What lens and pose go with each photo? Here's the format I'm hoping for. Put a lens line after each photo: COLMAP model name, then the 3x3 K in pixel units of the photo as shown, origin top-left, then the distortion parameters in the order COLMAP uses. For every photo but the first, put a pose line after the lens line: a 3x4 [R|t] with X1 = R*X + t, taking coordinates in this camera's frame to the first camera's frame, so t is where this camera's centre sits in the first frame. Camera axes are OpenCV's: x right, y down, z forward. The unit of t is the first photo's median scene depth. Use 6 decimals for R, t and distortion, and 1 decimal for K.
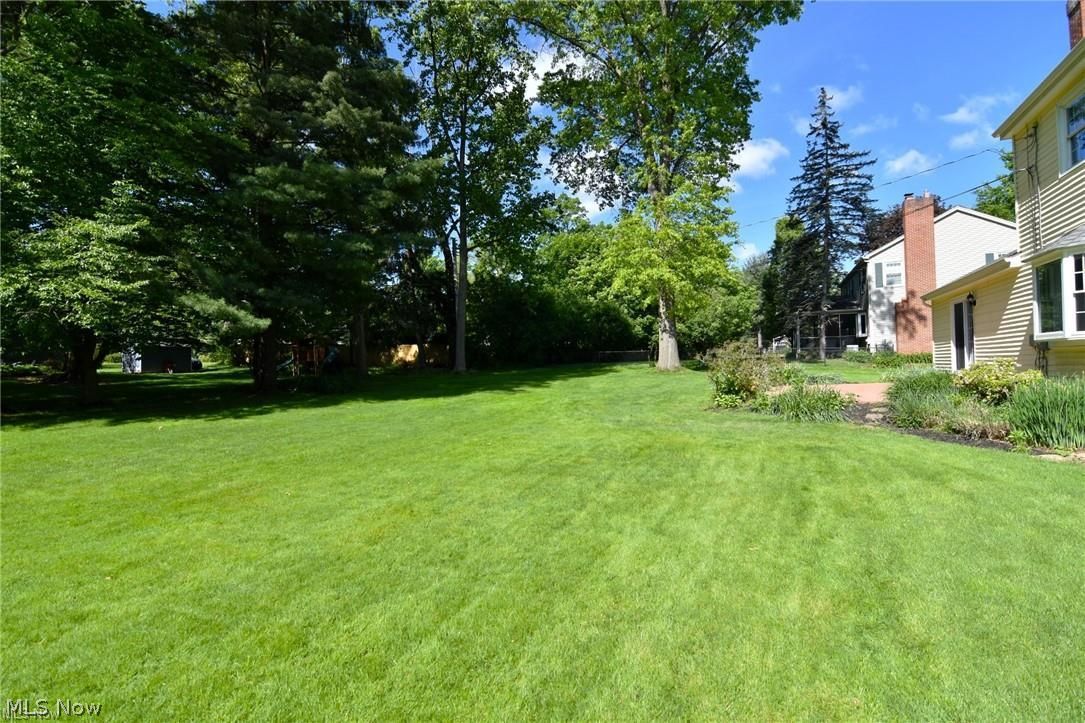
lens RADIAL K [[527.9, 0, 545.1], [0, 527.9, 366.2], [0, 0, 1]] dist [-0.011572, -0.001596]
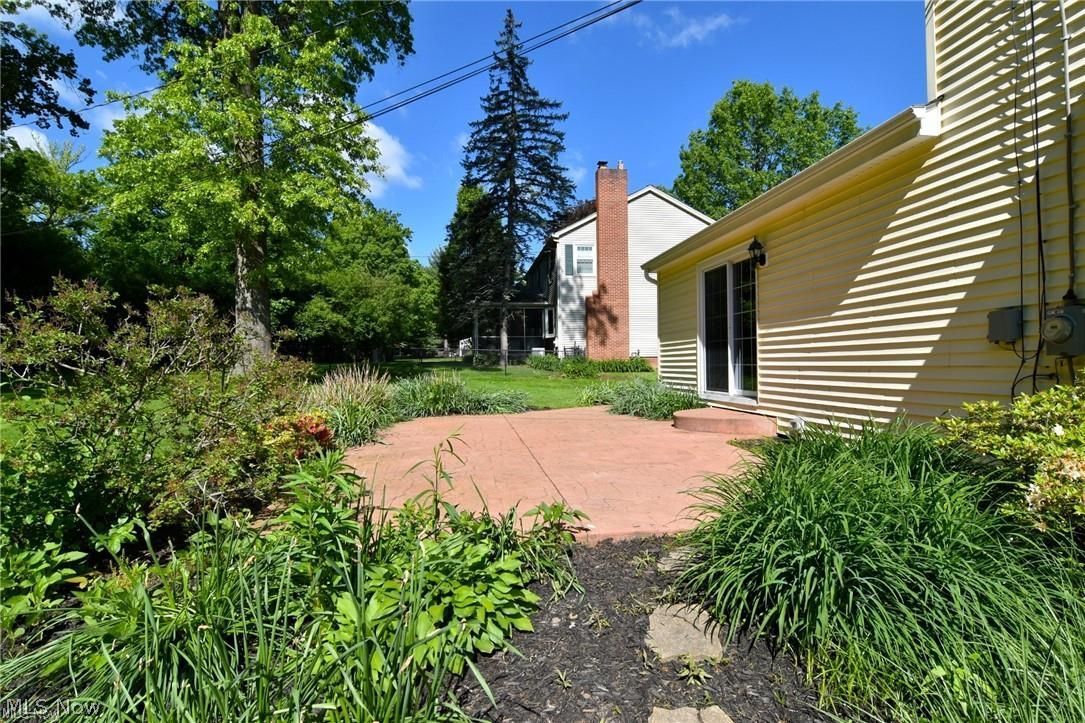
lens RADIAL K [[574.0, 0, 539.9], [0, 574.0, 361.3], [0, 0, 1]] dist [0.000599, -0.000491]
pose [[0.859015, 0.018892, 0.511601, 0.155429], [-0.010972, 0.999769, -0.018495, -0.005052], [-0.511833, 0.010274, 0.859024, 0.275906]]
